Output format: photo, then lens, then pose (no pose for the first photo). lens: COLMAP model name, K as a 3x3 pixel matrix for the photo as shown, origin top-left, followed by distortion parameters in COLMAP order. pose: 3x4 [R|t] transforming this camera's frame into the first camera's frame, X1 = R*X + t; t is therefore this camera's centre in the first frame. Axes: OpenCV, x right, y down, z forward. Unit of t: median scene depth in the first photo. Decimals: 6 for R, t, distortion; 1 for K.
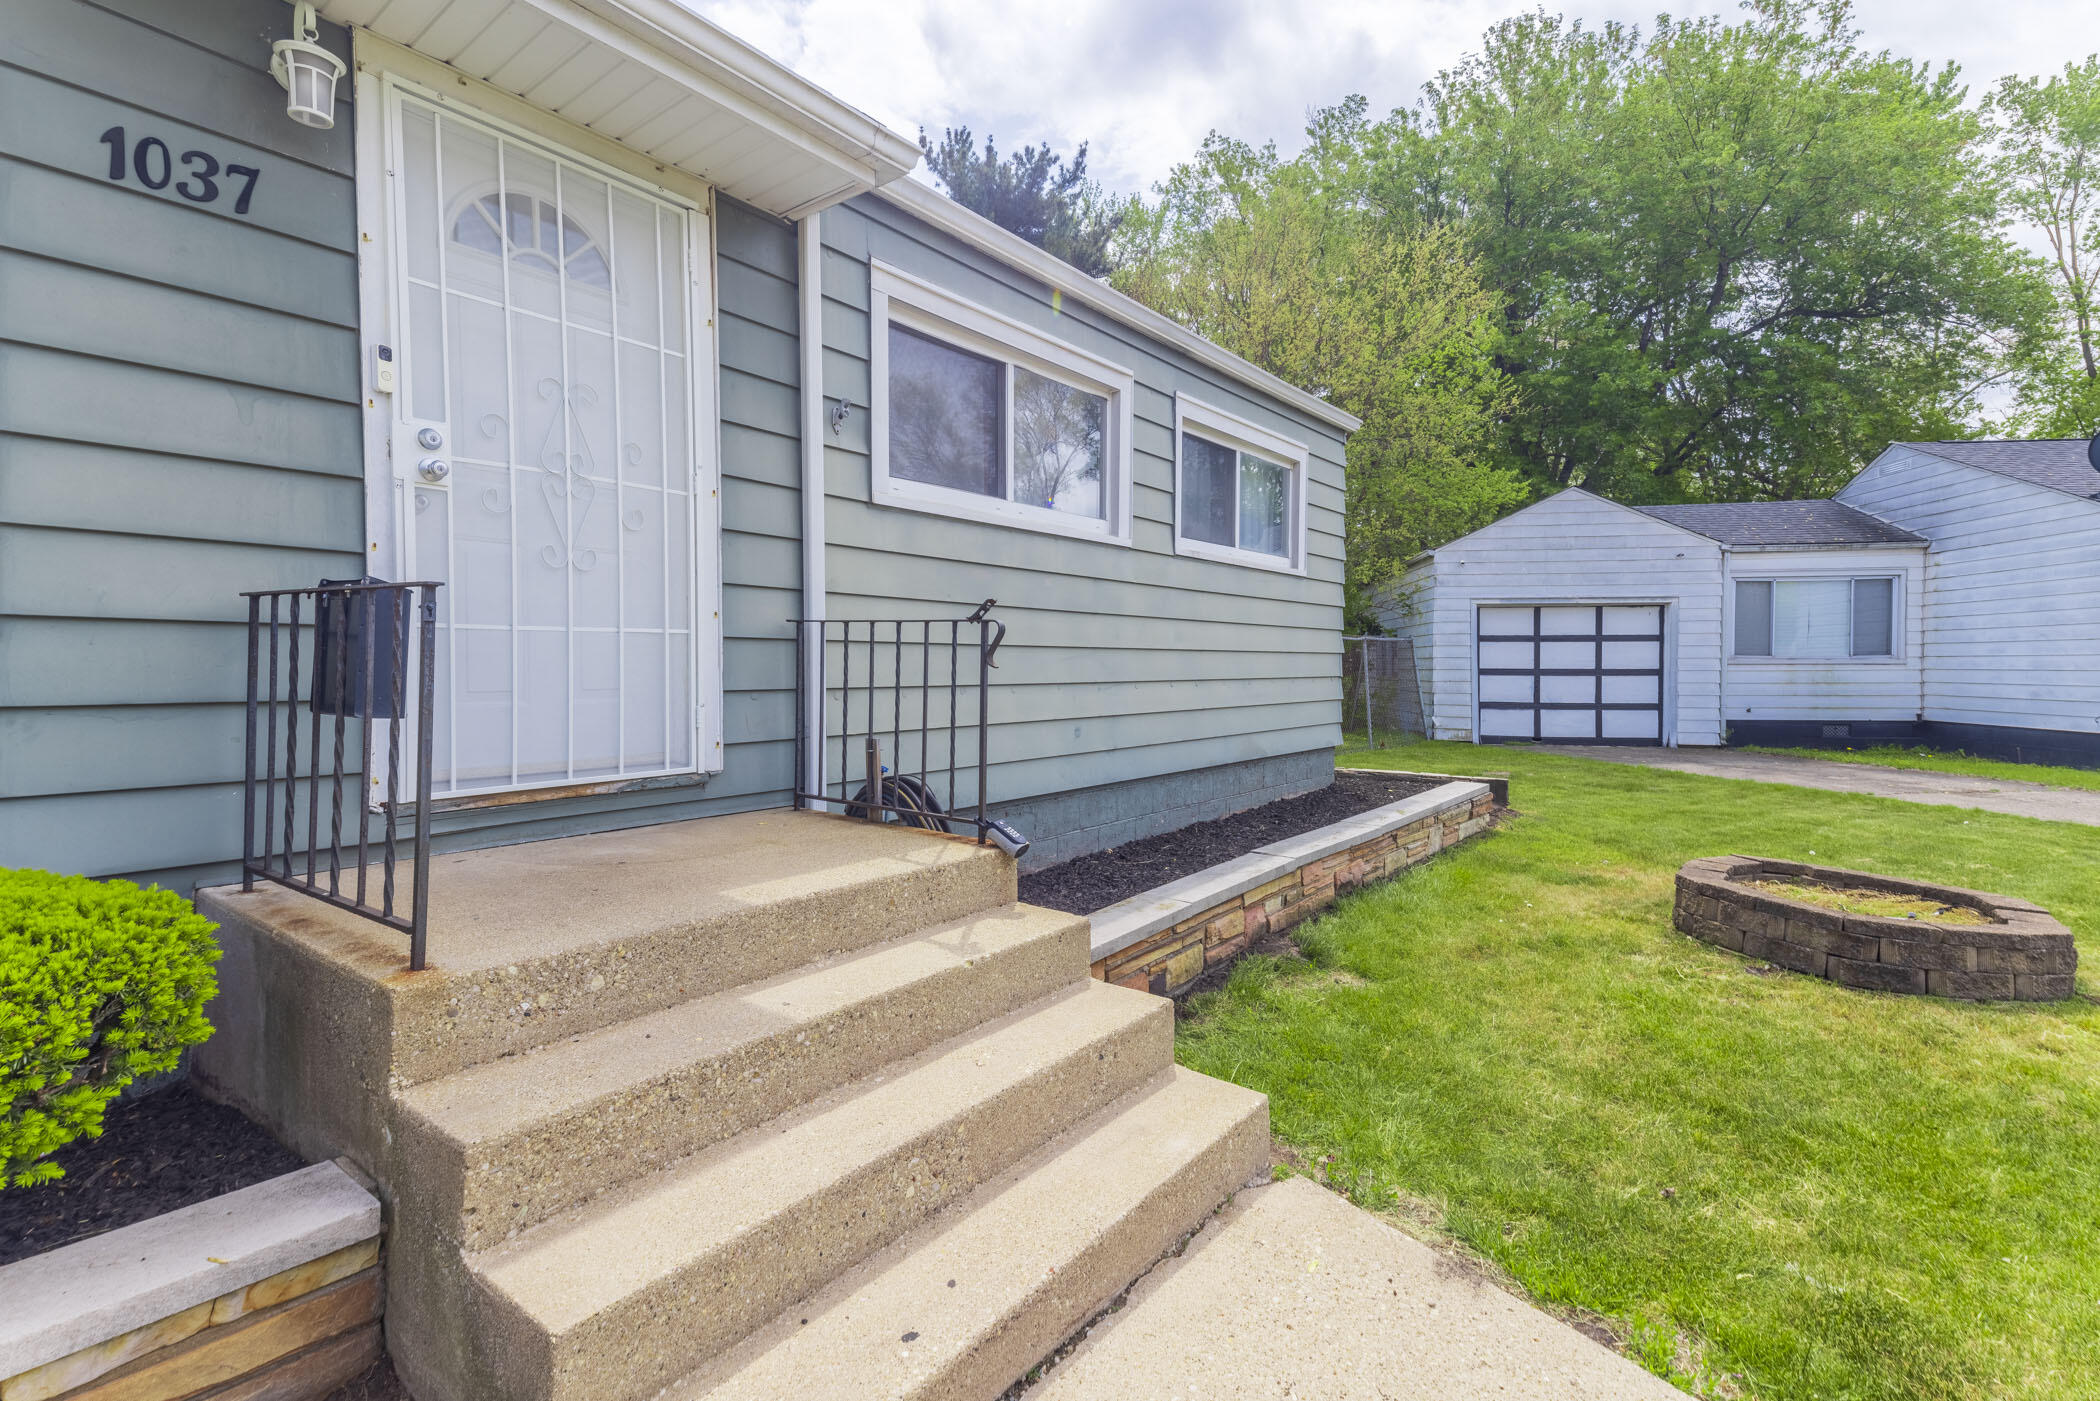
lens RADIAL K [[986.4, 0, 1051.5], [0, 986.4, 681.1], [0, 0, 1]] dist [0.100849, -0.044020]
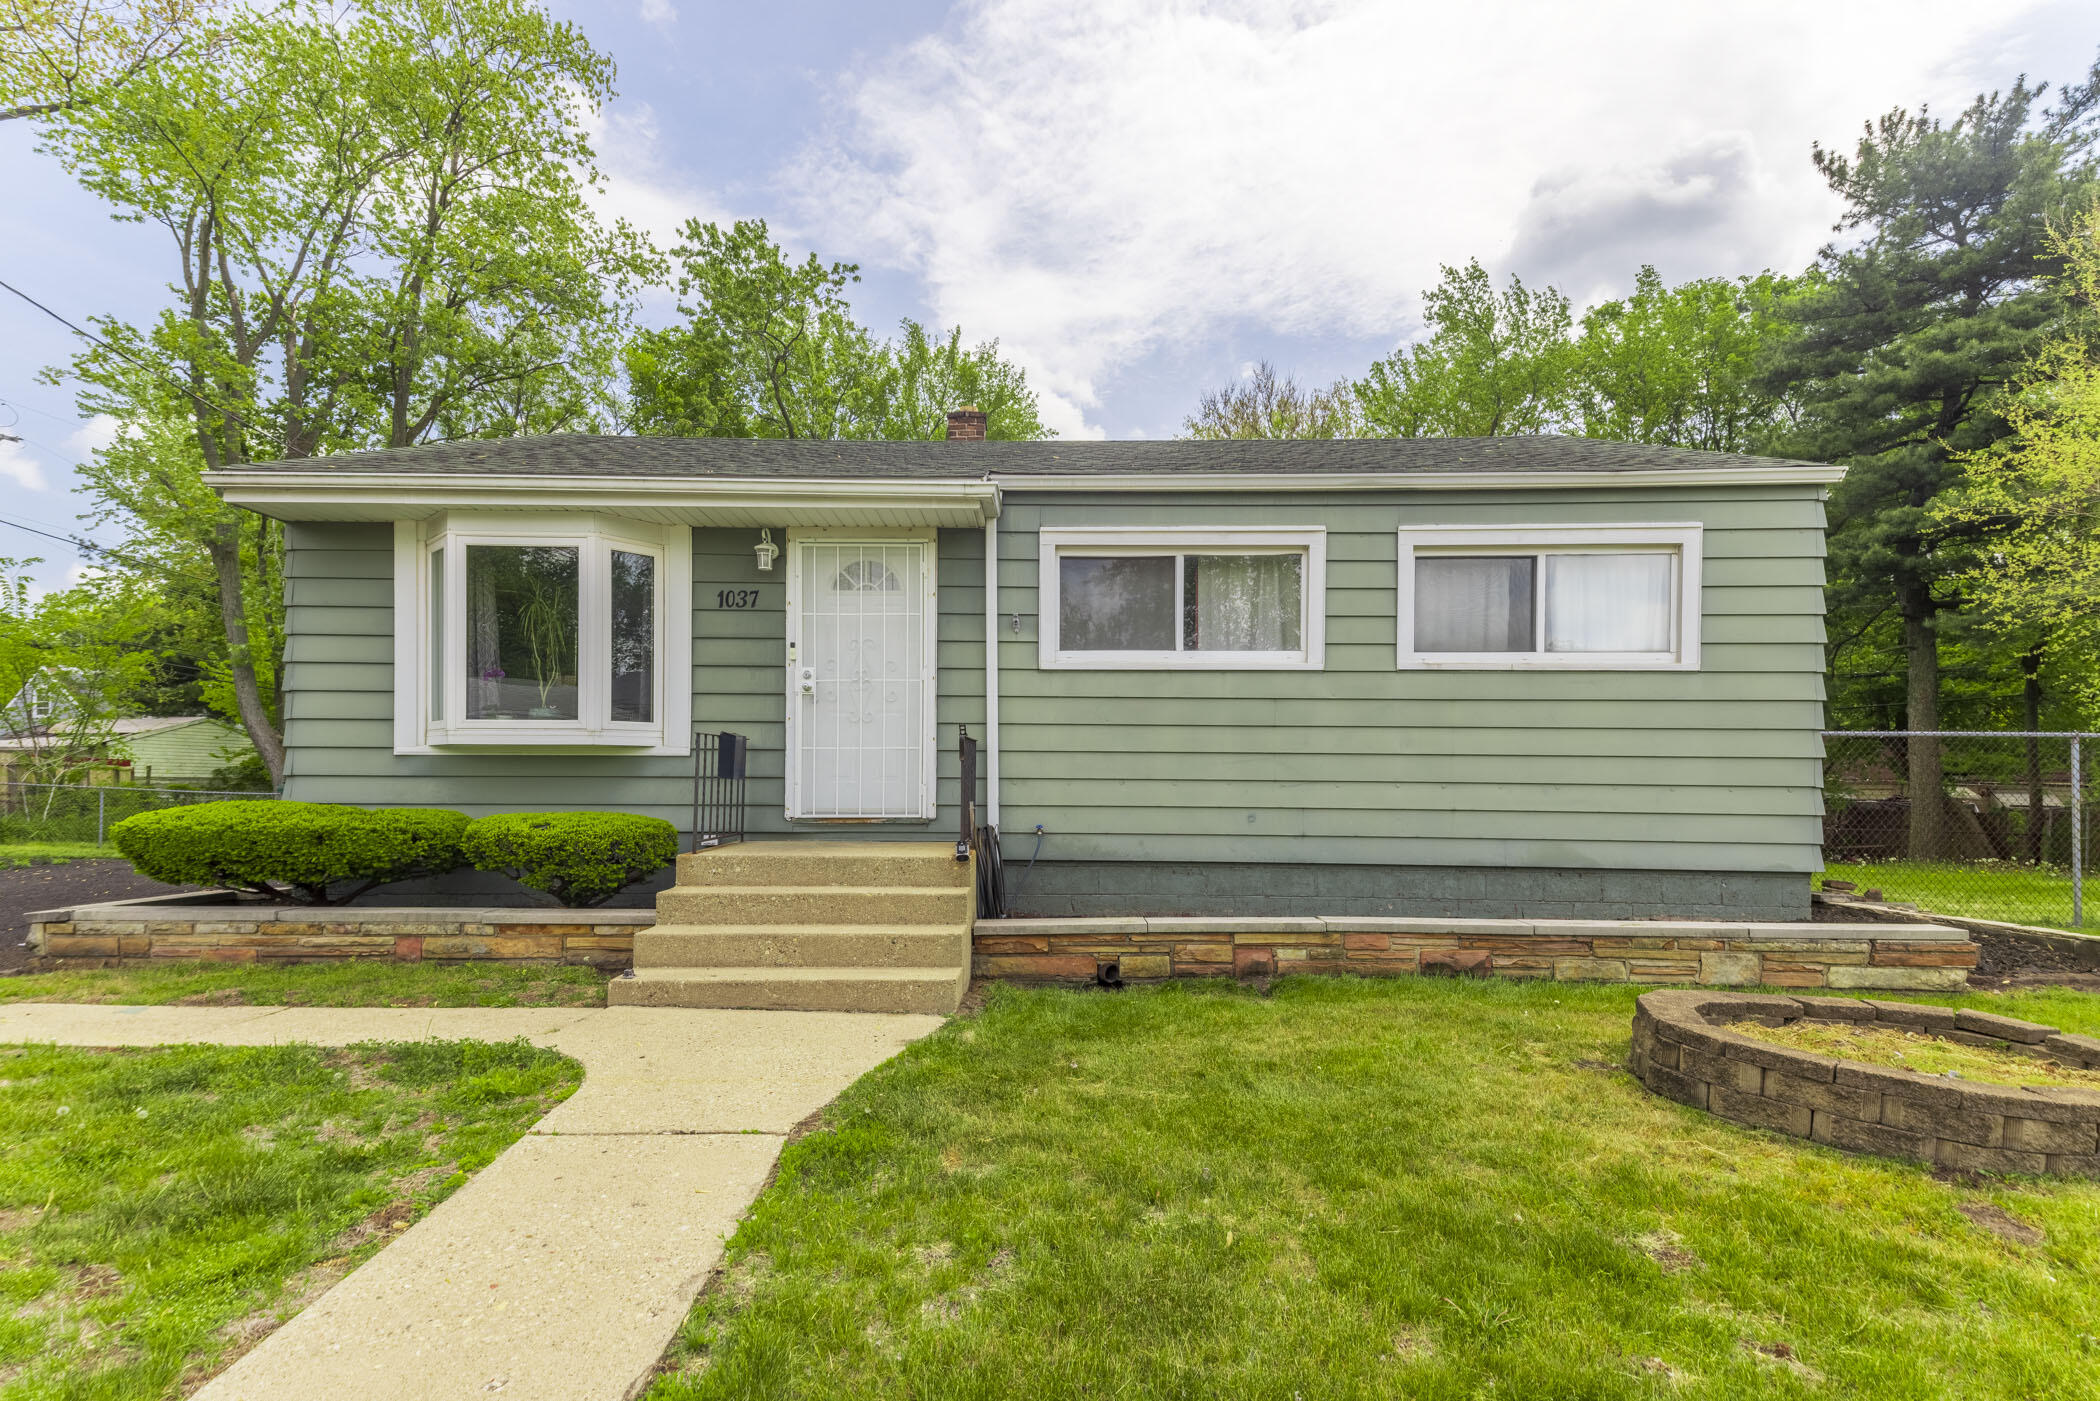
lens RADIAL K [[973.4, 0, 1049.9], [0, 973.4, 765.2], [0, 0, 1]] dist [0.073536, -0.028663]
pose [[0.602109, -0.015354, -0.798266, 1.144929], [-0.018342, 0.999285, -0.033056, 0.038100], [0.798203, 0.034545, 0.601397, 0.021477]]
